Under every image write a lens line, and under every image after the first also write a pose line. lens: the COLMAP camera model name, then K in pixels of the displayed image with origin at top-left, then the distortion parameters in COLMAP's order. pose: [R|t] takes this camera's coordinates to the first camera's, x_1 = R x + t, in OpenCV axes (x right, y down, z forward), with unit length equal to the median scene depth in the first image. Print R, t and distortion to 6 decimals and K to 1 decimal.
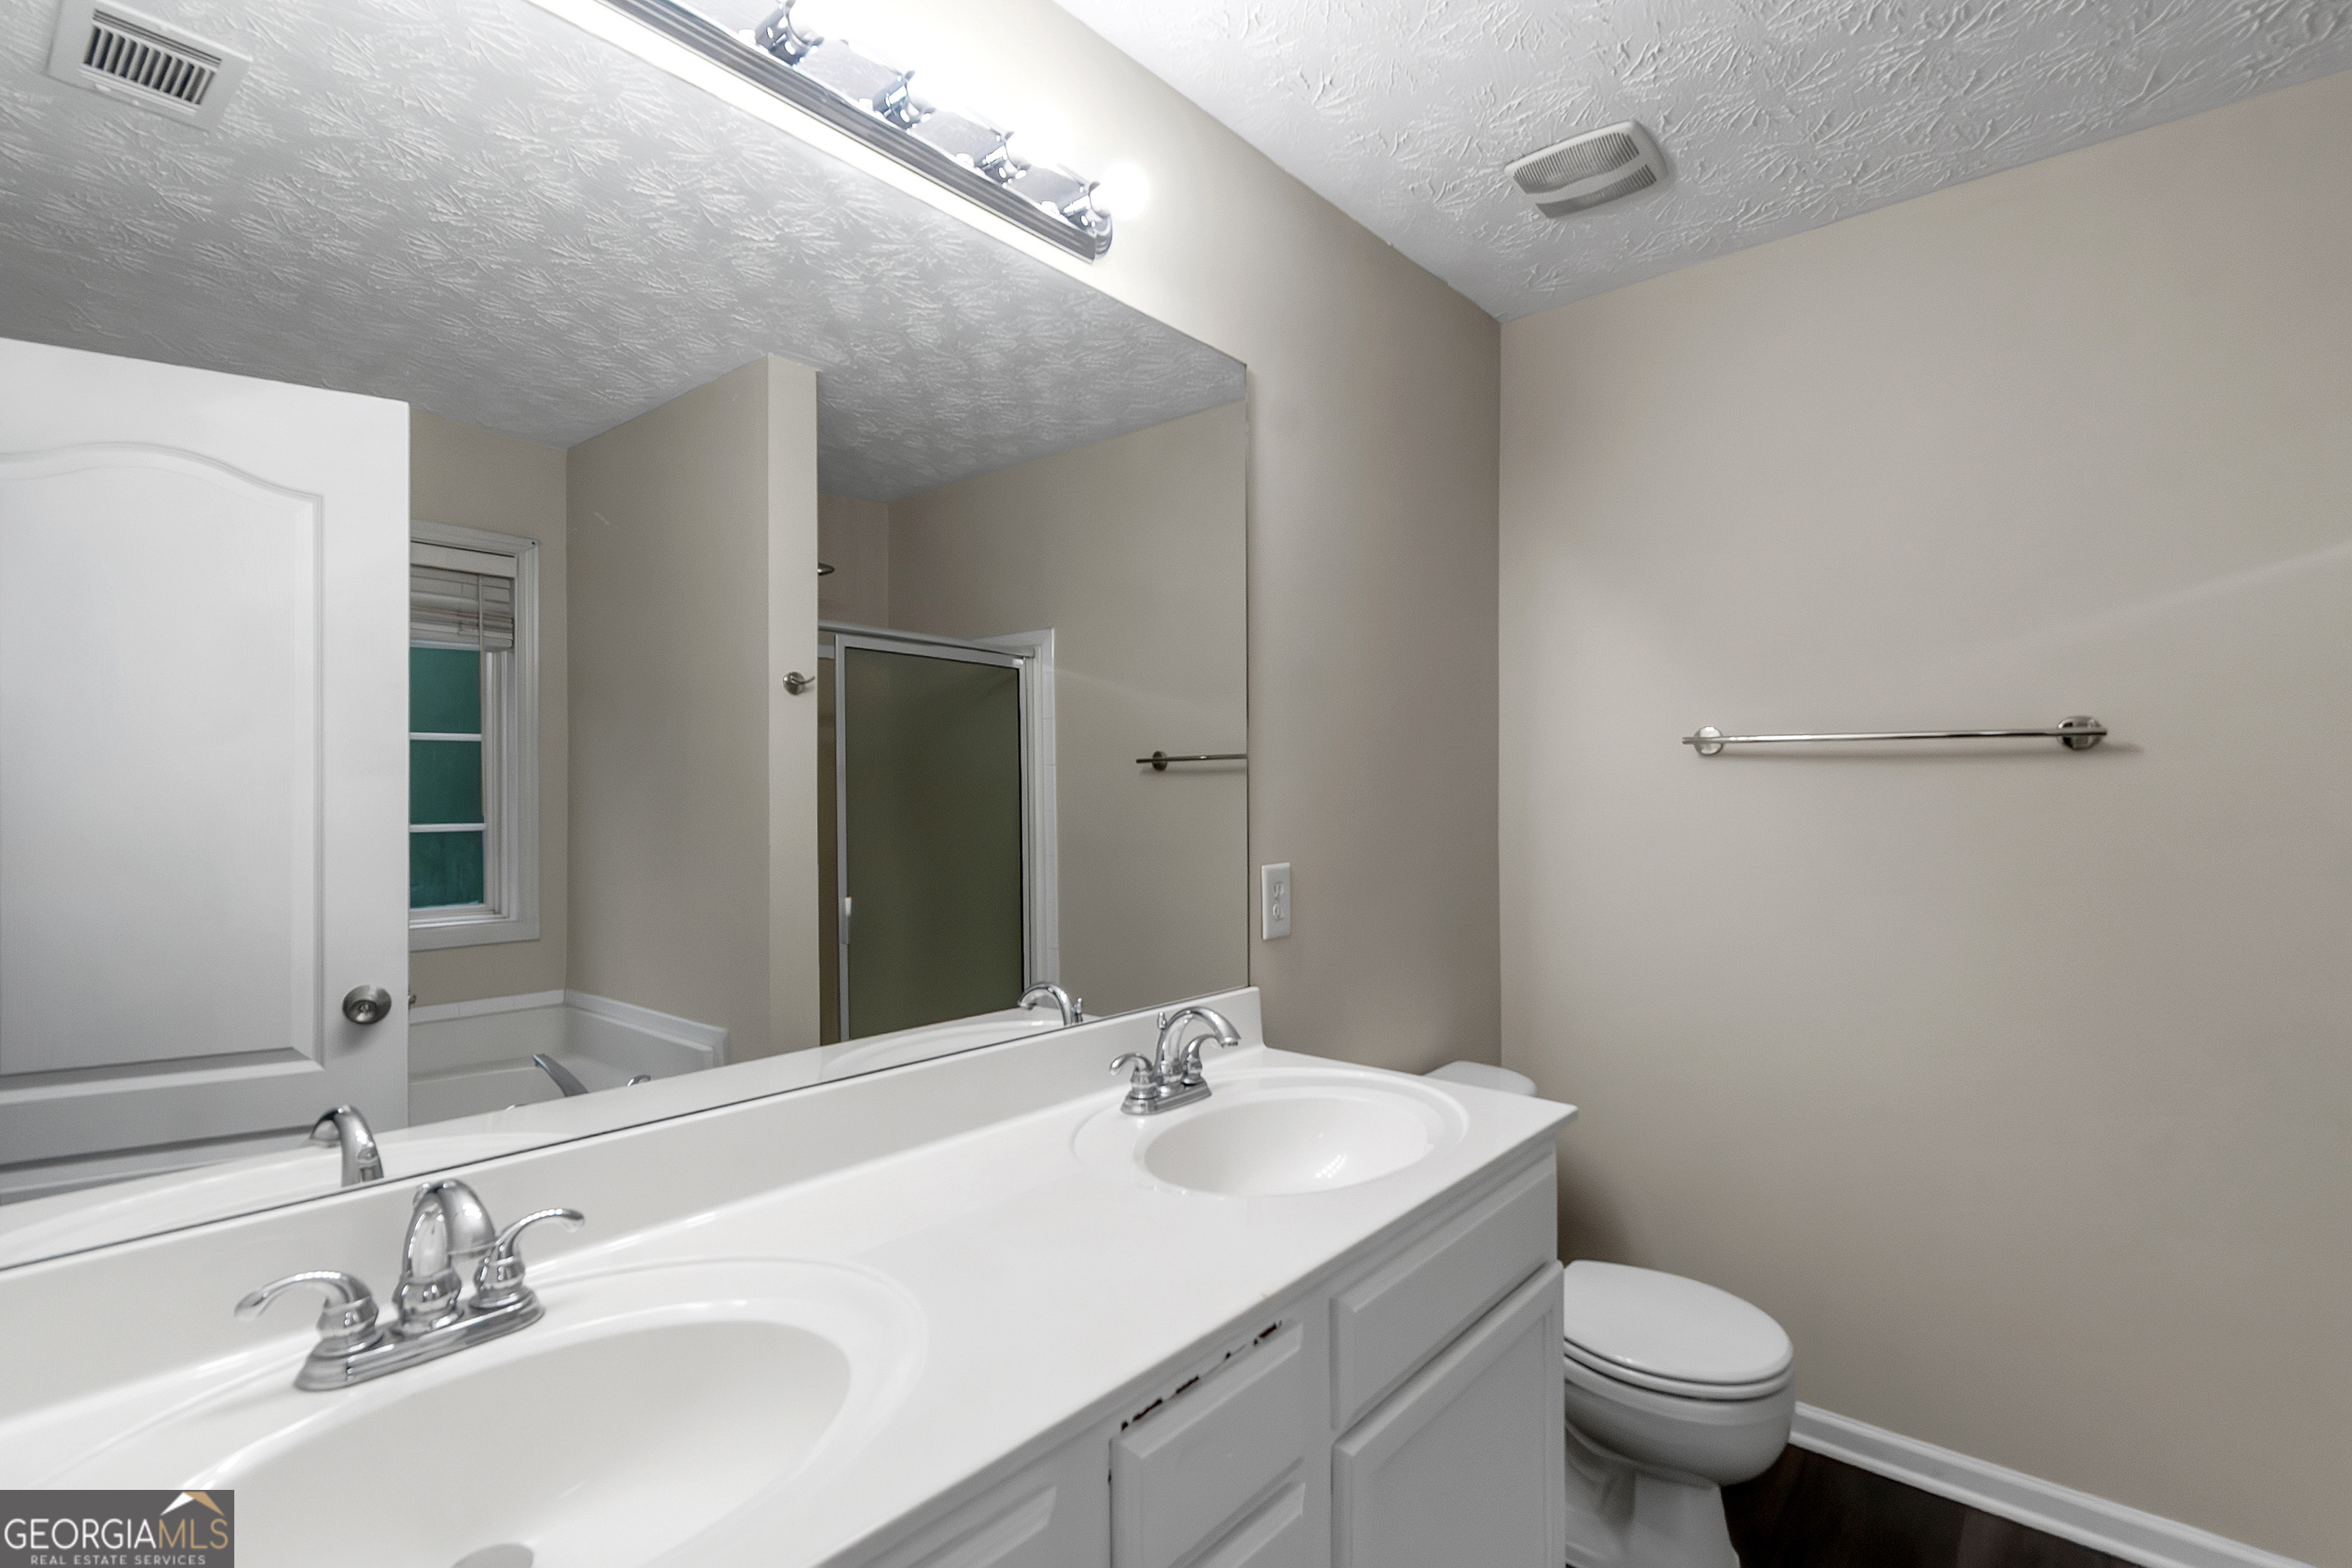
lens RADIAL K [[1112.4, 0, 1163.8], [0, 1112.4, 802.0], [0, 0, 1]] dist [-0.000210, -0.000455]
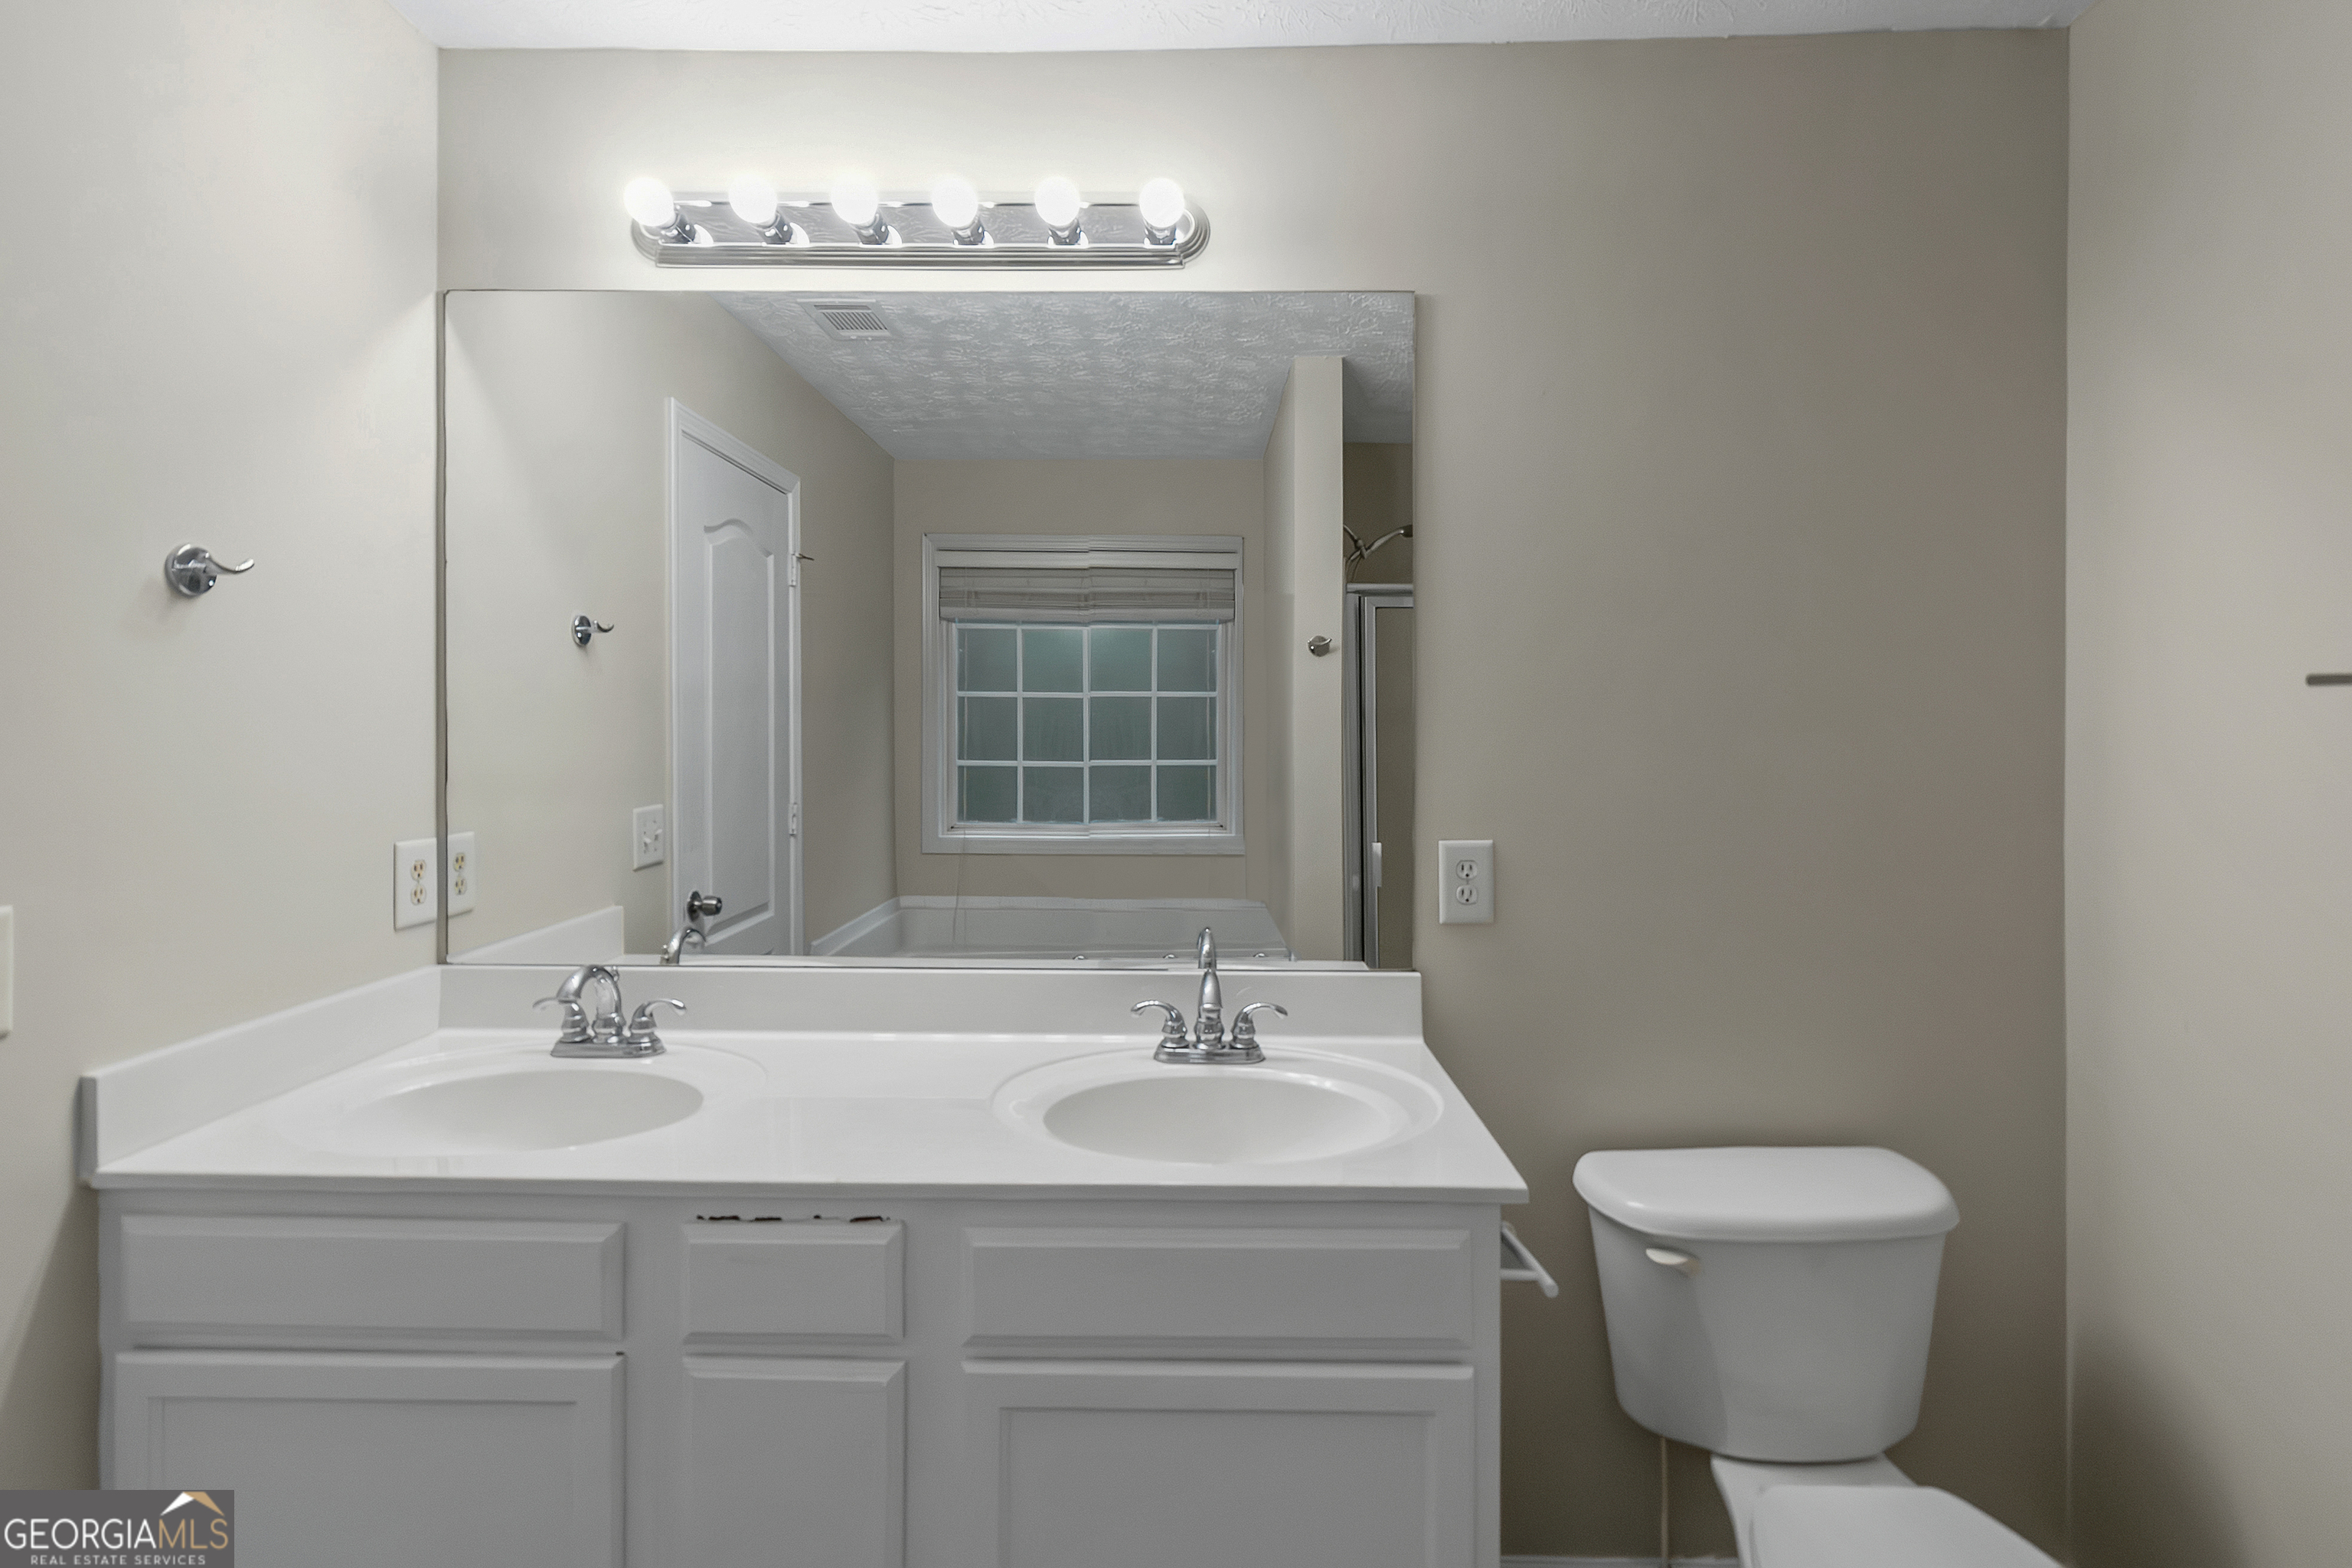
lens RADIAL K [[1097.1, 0, 1175.7], [0, 1097.1, 784.3], [0, 0, 1]] dist [0.001117, -0.000419]
pose [[0.627992, 0.043002, -0.777031, 0.635392], [-0.001797, 0.998550, 0.053809, -0.037604], [0.778218, -0.032396, 0.627158, 0.263646]]
